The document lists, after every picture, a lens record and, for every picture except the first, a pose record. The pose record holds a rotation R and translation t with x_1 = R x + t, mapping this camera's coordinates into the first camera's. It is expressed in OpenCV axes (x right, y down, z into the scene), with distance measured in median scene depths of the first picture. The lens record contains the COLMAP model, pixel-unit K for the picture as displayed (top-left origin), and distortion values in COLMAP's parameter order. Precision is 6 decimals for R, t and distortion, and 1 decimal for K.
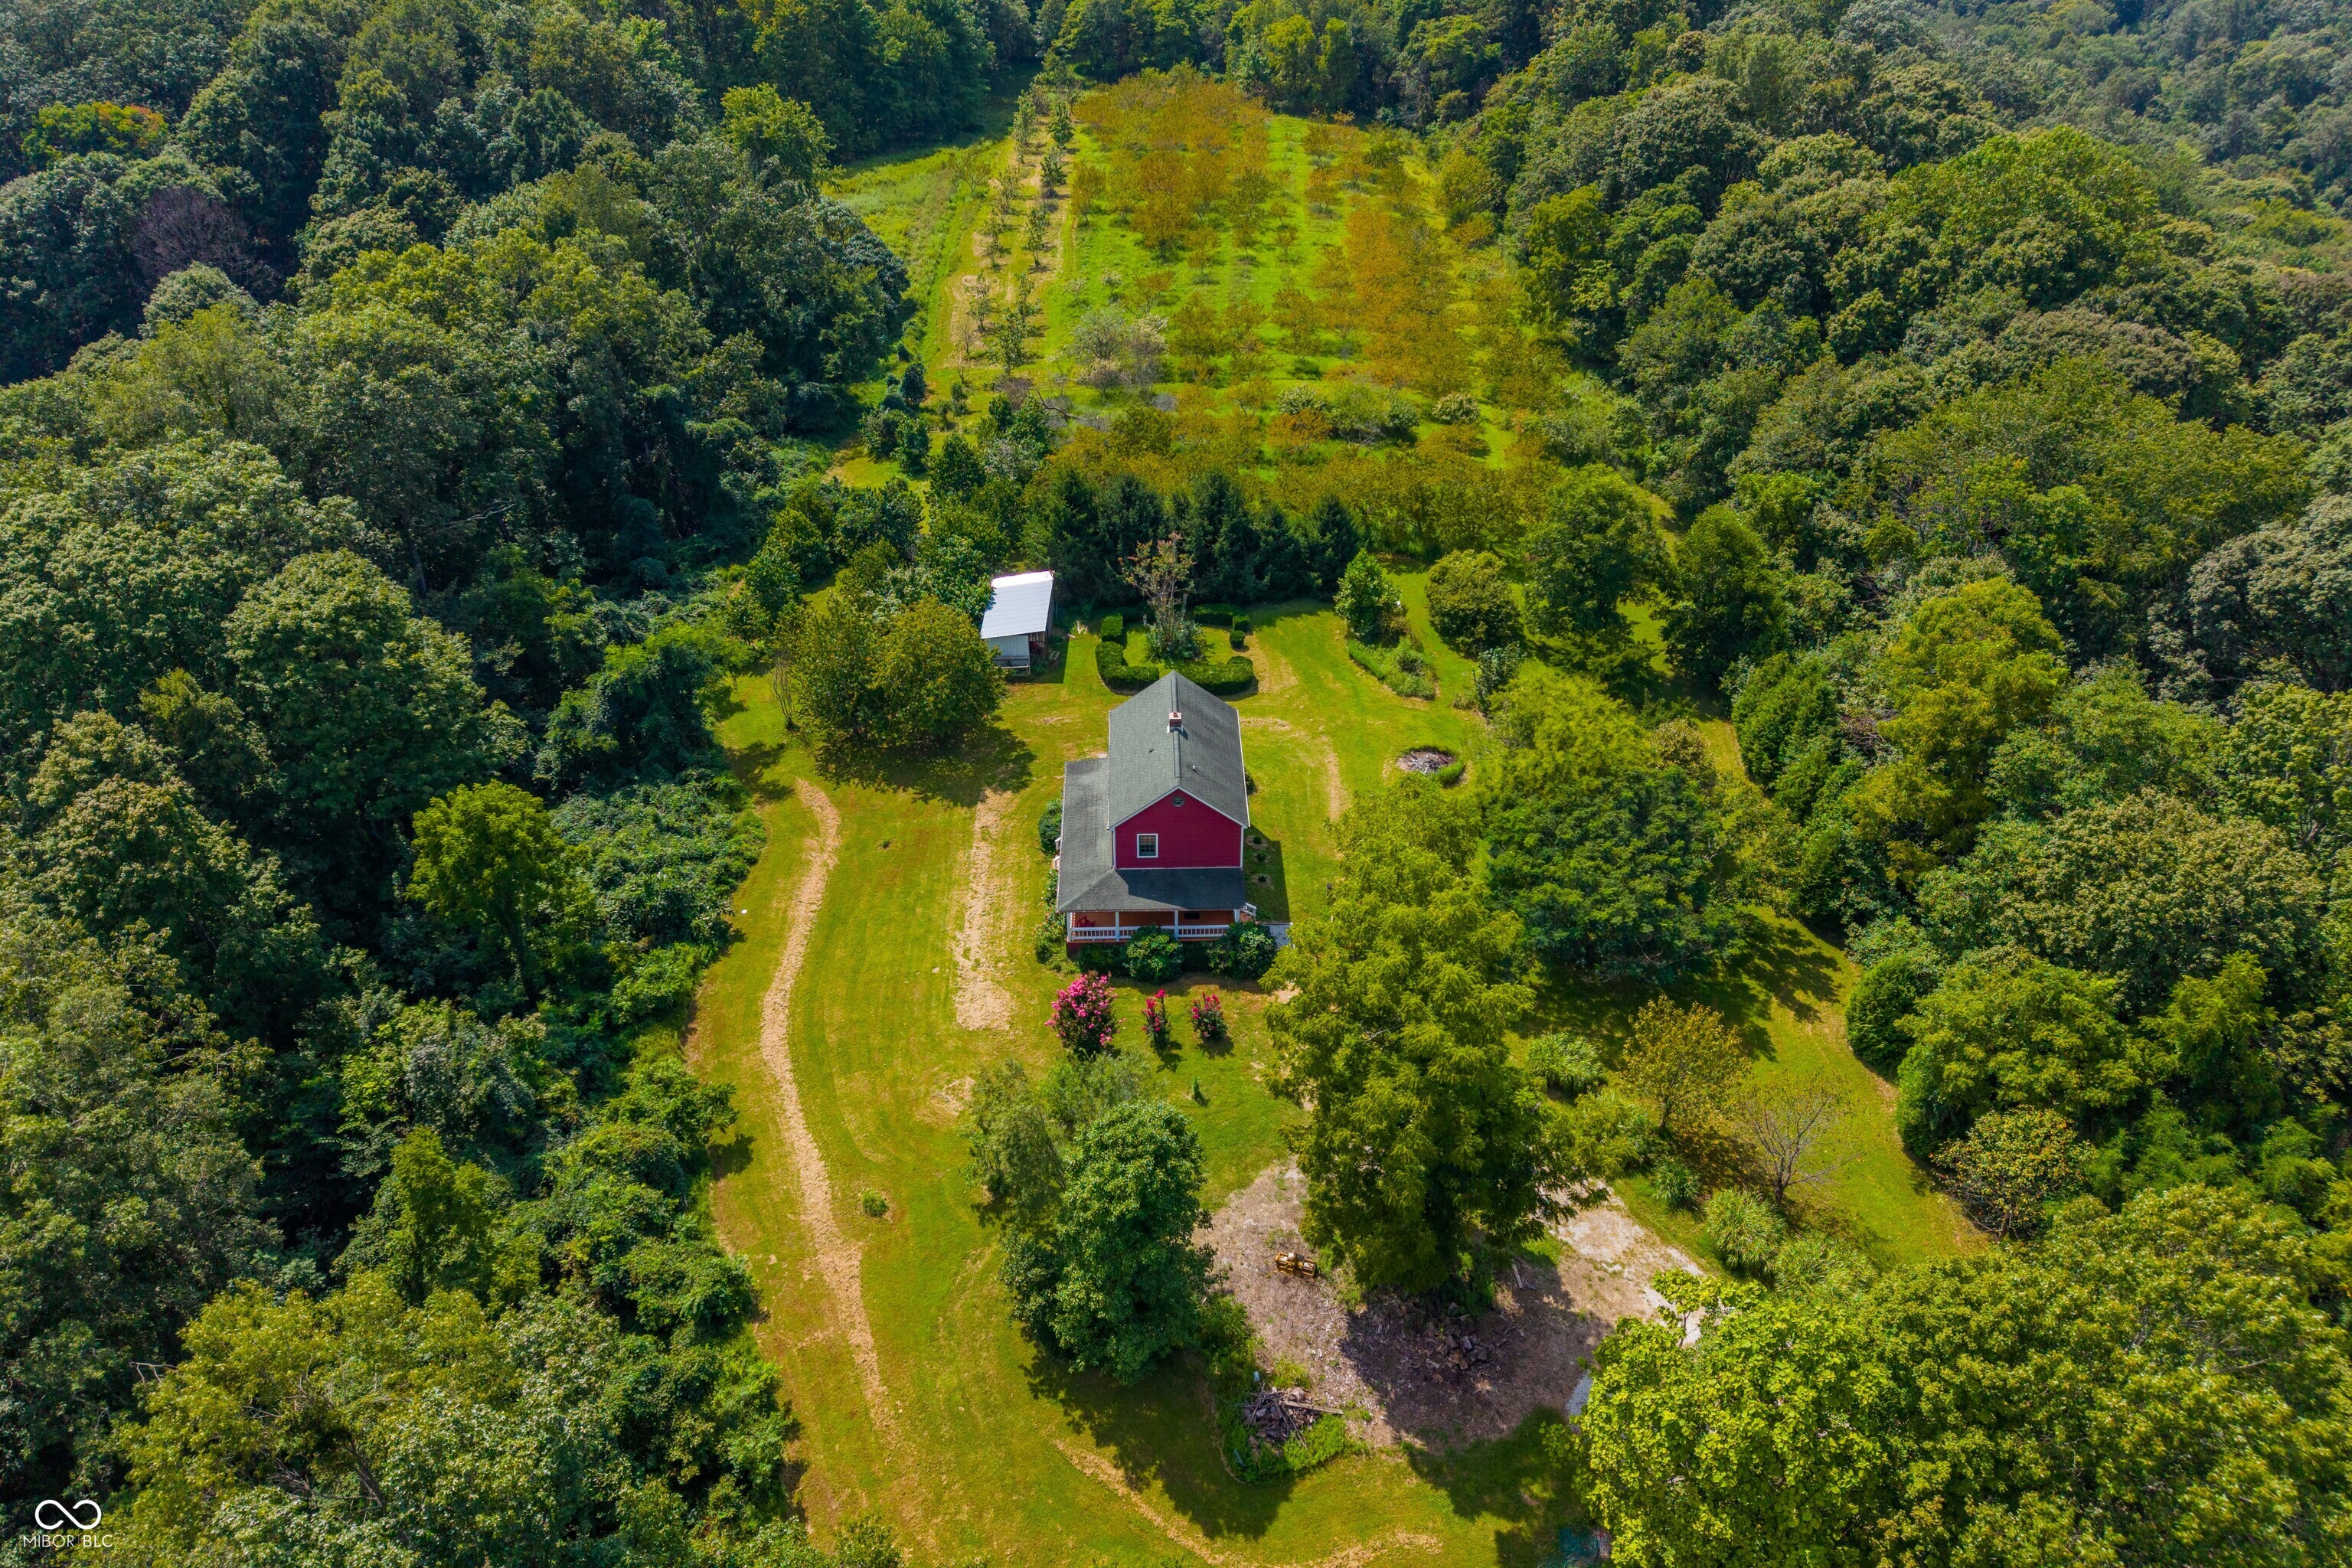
lens RADIAL K [[1573.9, 0, 1173.0], [0, 1573.9, 778.1], [0, 0, 1]] dist [-0.000357, 0.004972]
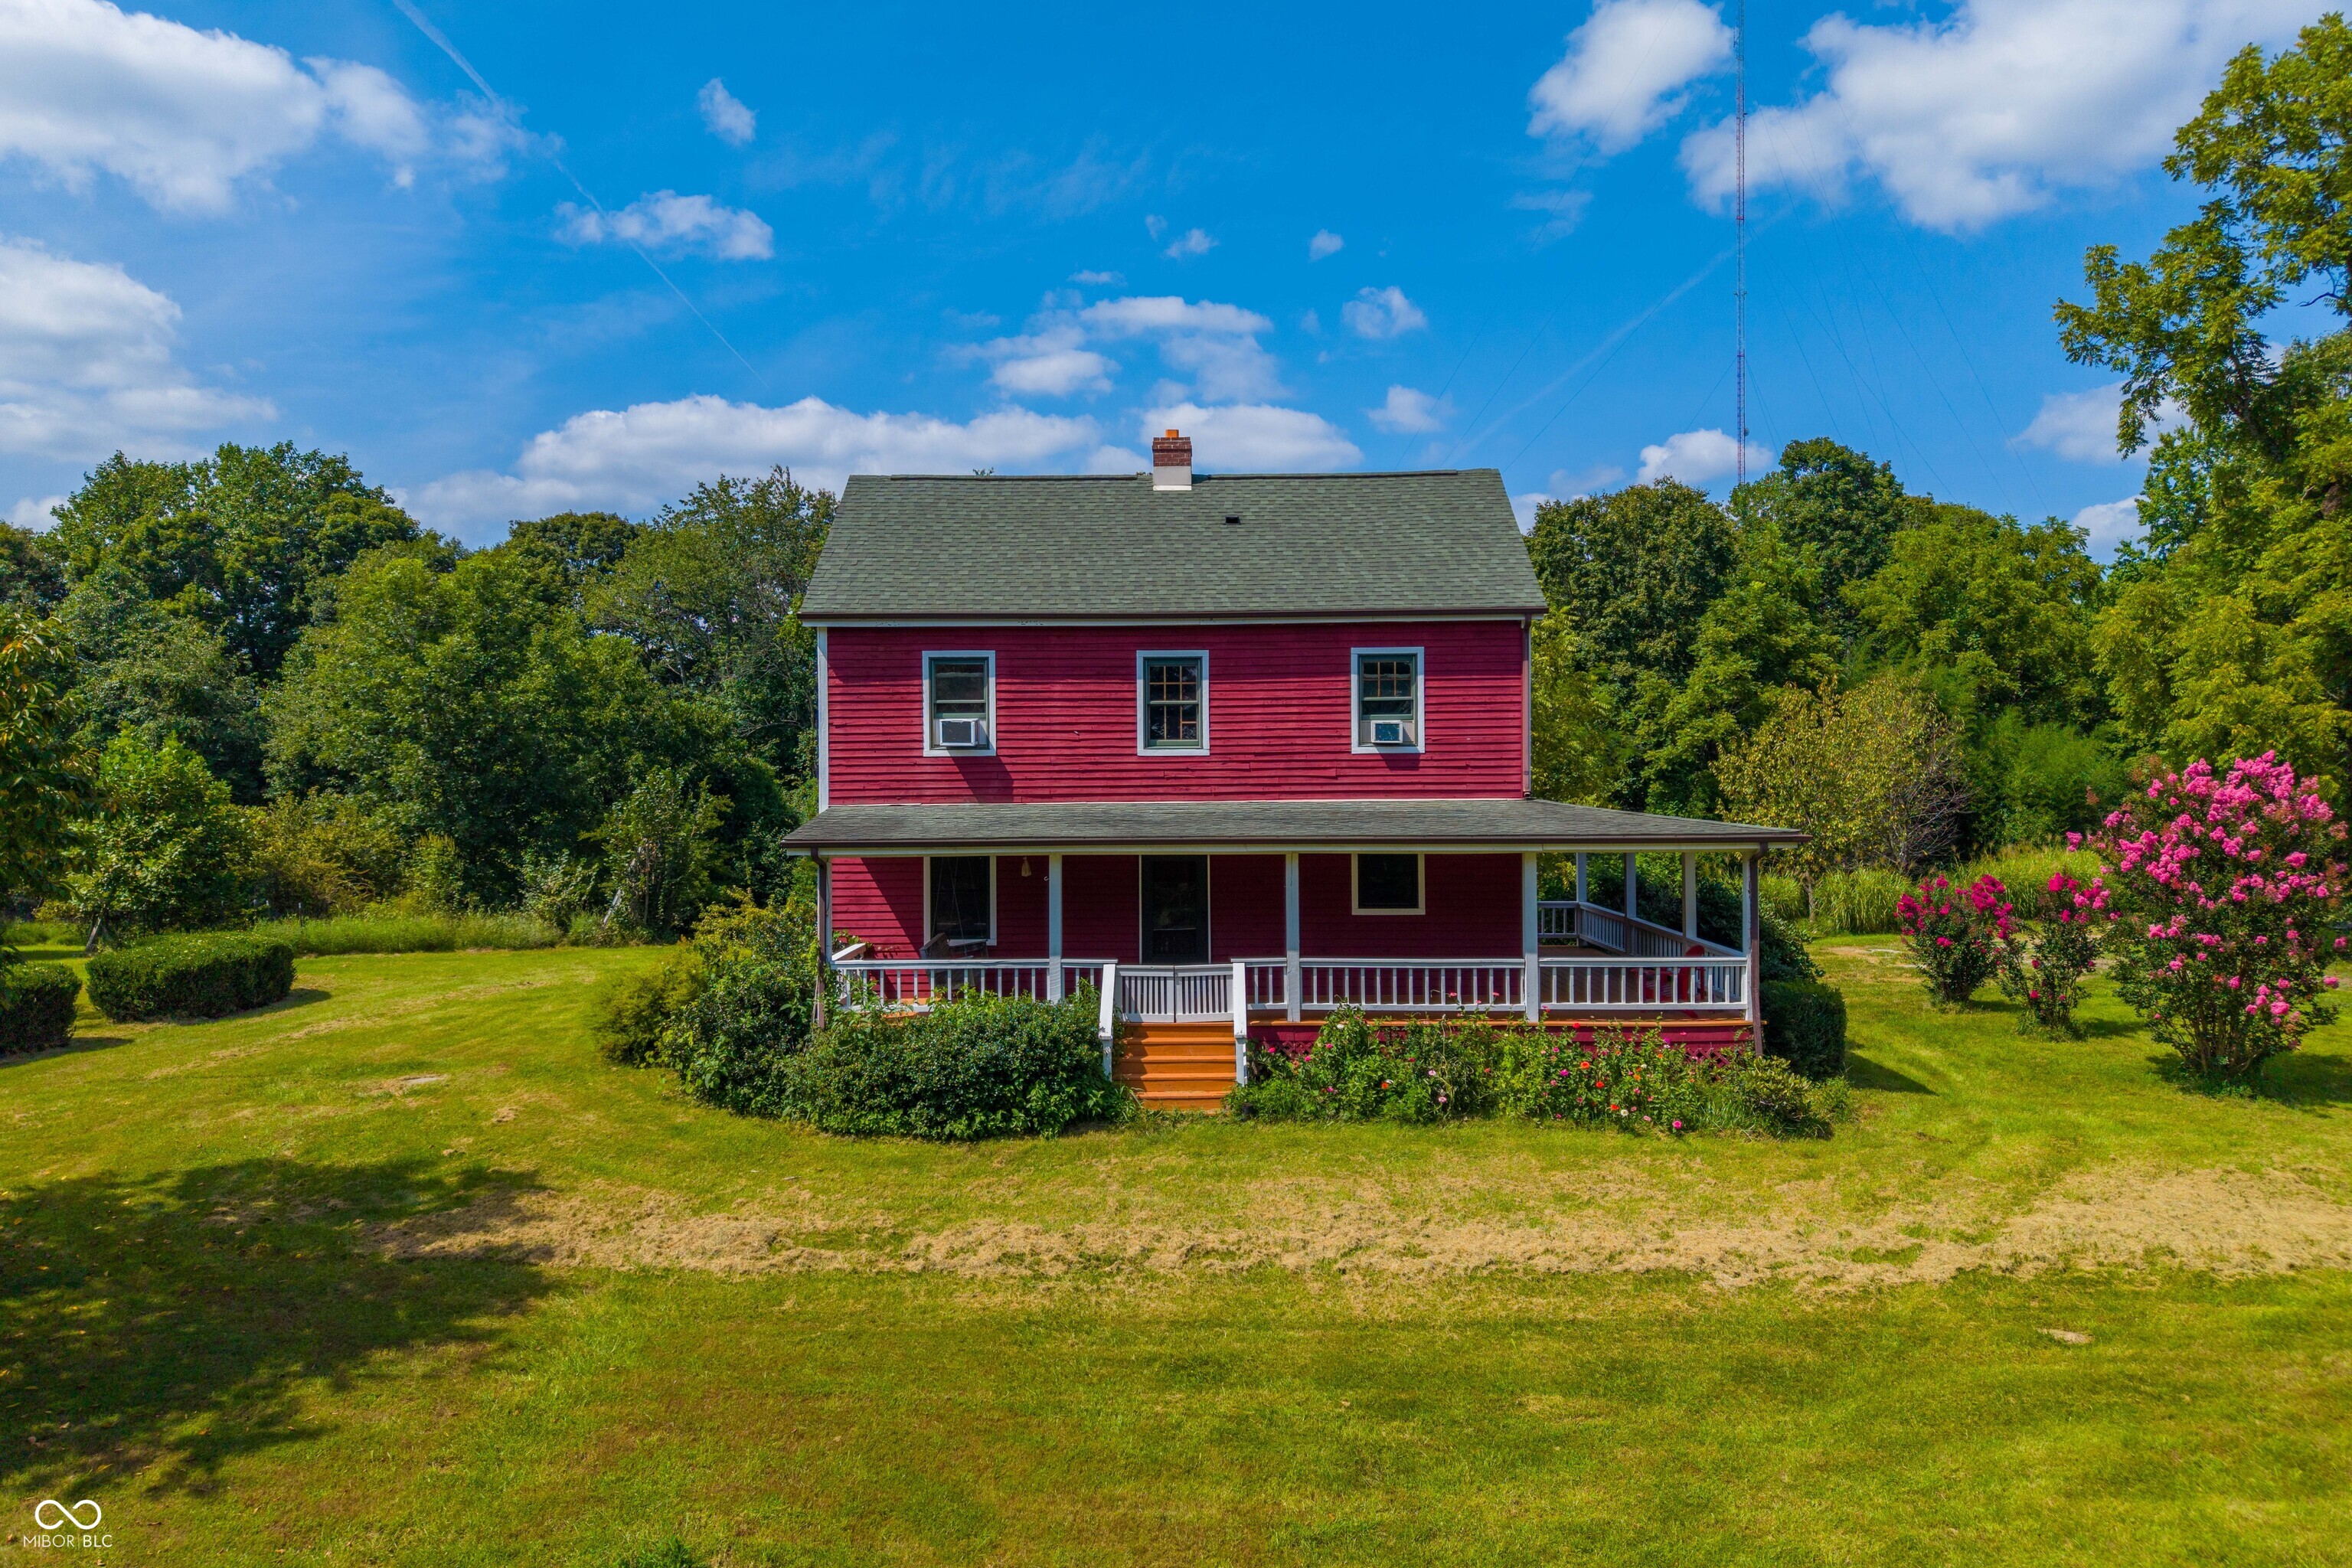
lens RADIAL K [[1604.5, 0, 1122.4], [0, 1604.5, 785.6], [0, 0, 1]] dist [-0.007180, -0.004278]
pose [[0.062205, -0.013223, 0.997976, -0.318098], [0.587578, 0.808753, -0.025909, 0.019120], [-0.806773, 0.588000, 0.058078, 1.008333]]
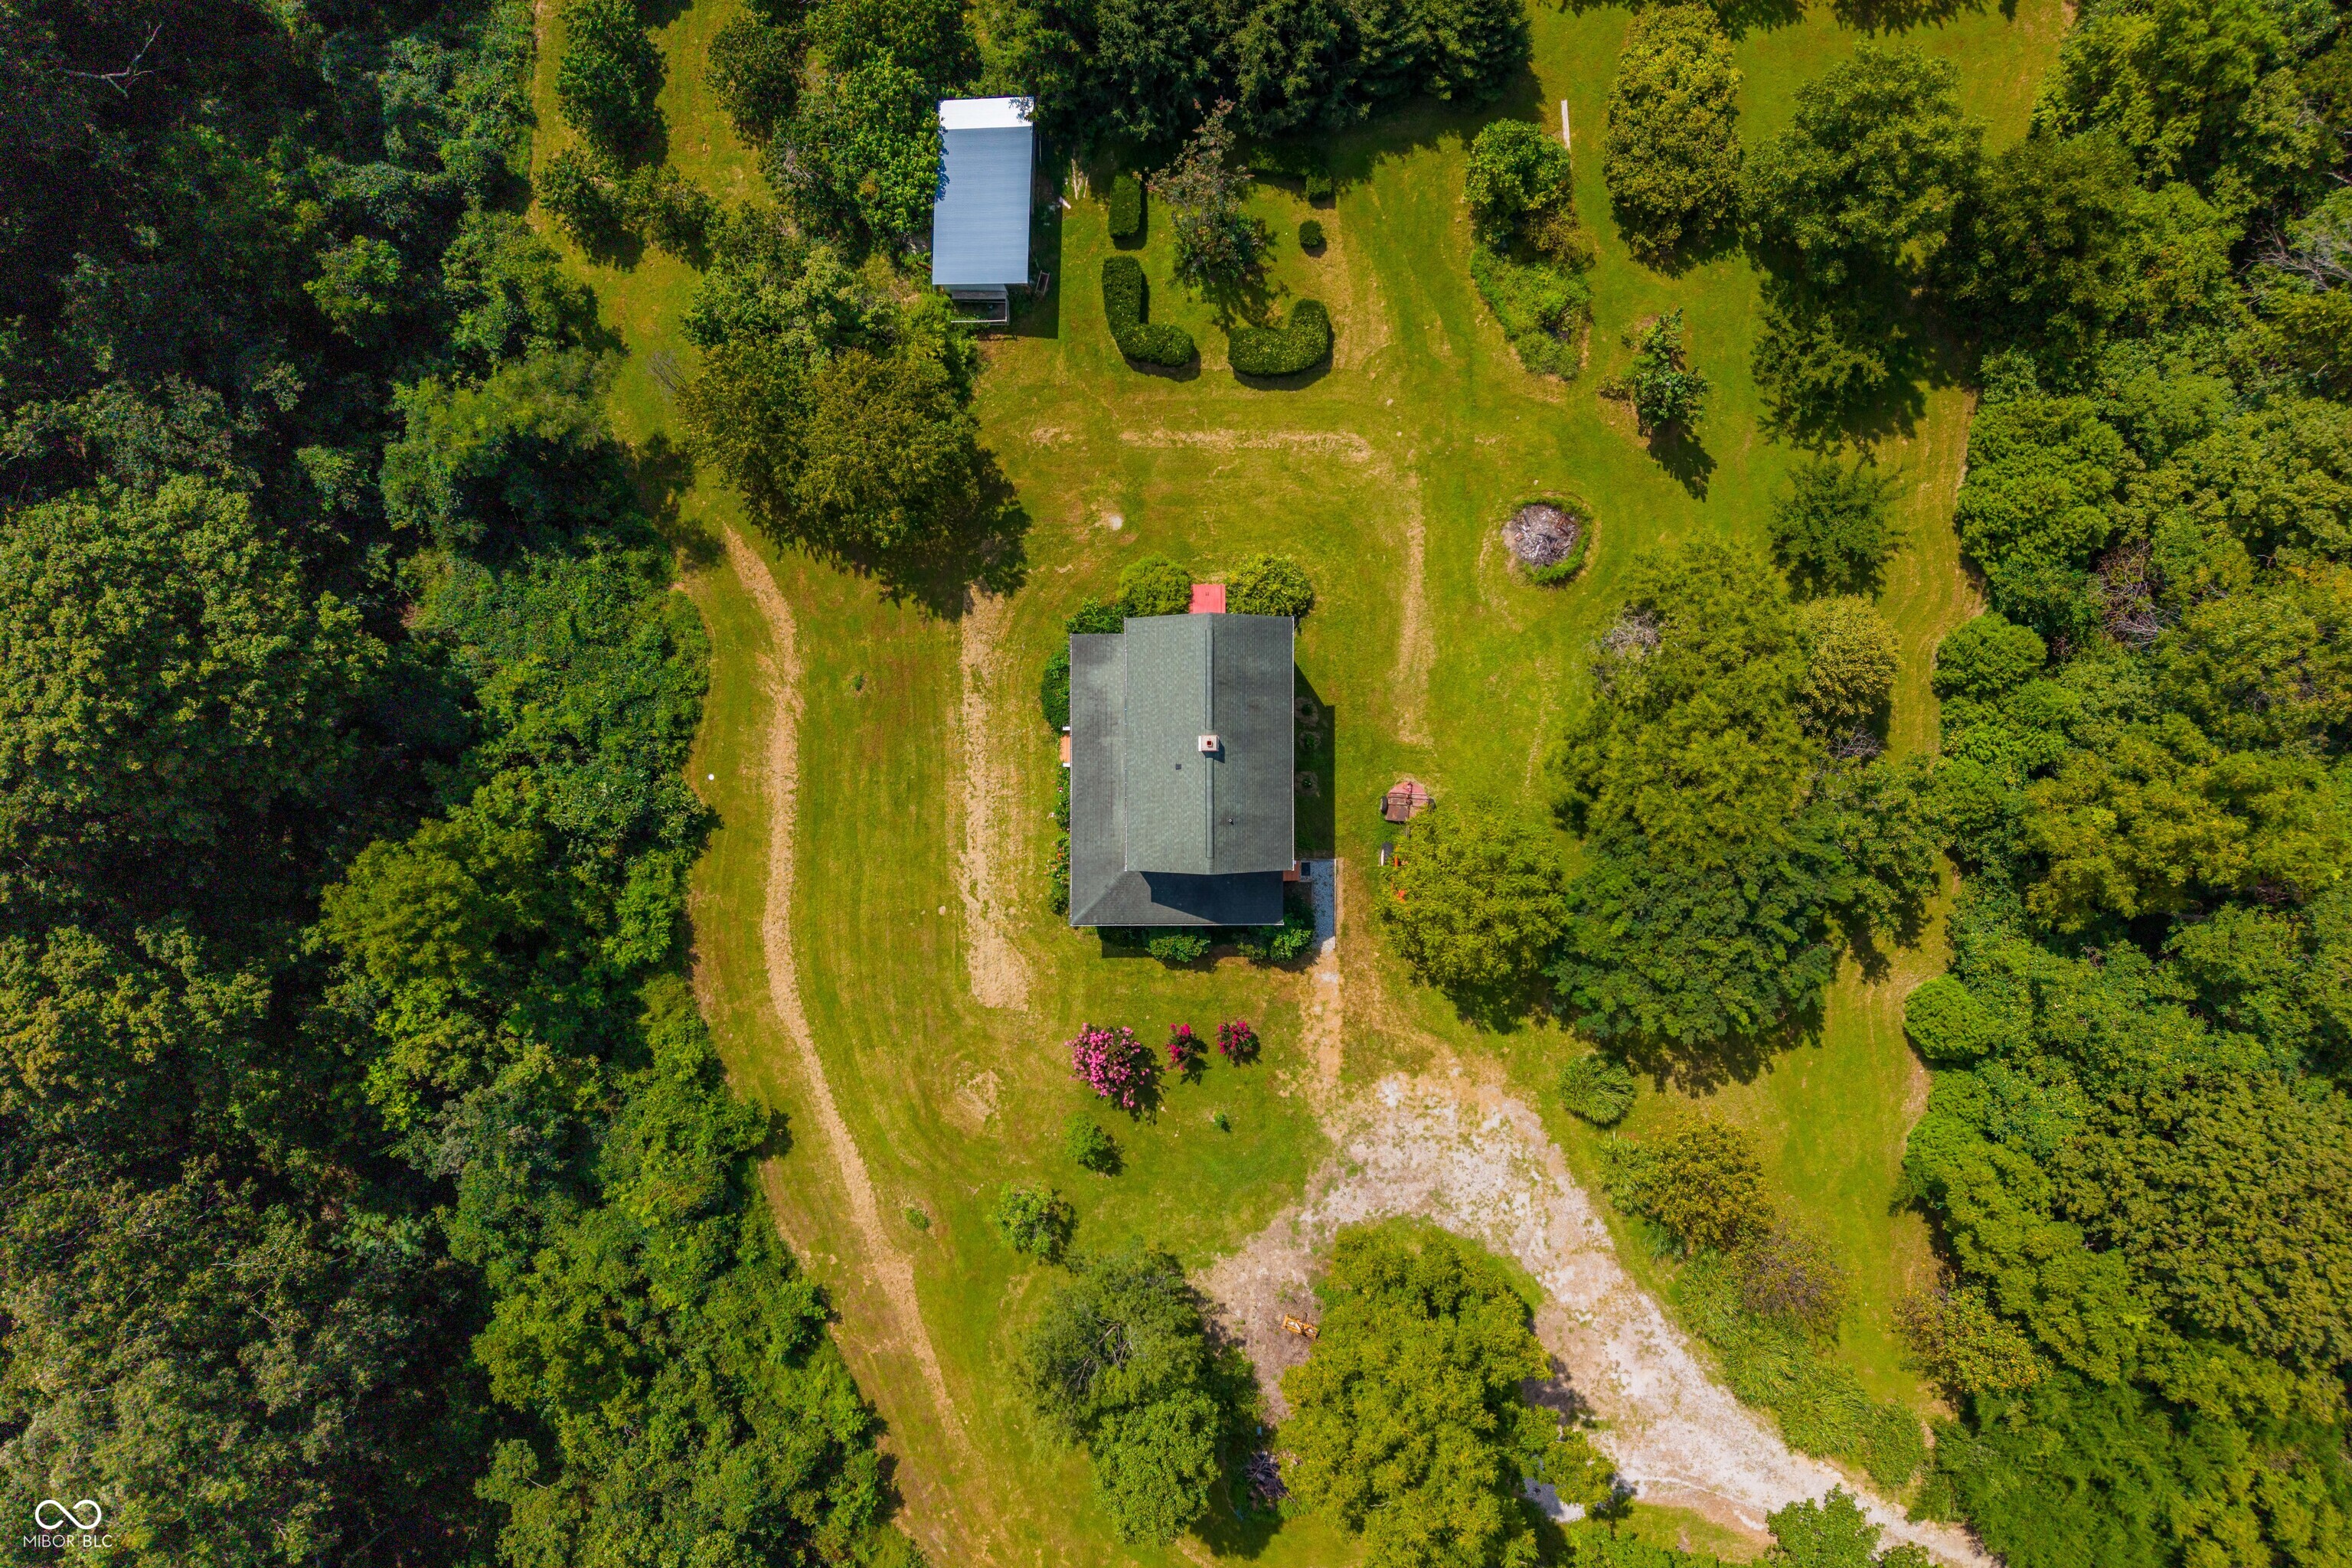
lens RADIAL K [[1563.1, 0, 1176.3], [0, 1563.1, 780.5], [0, 0, 1]] dist [0.023451, -0.024195]
pose [[0.999763, 0.020560, -0.007160, -0.008877], [-0.005901, 0.572447, 0.819921, -0.651281], [0.020957, -0.819684, 0.572432, 0.528668]]
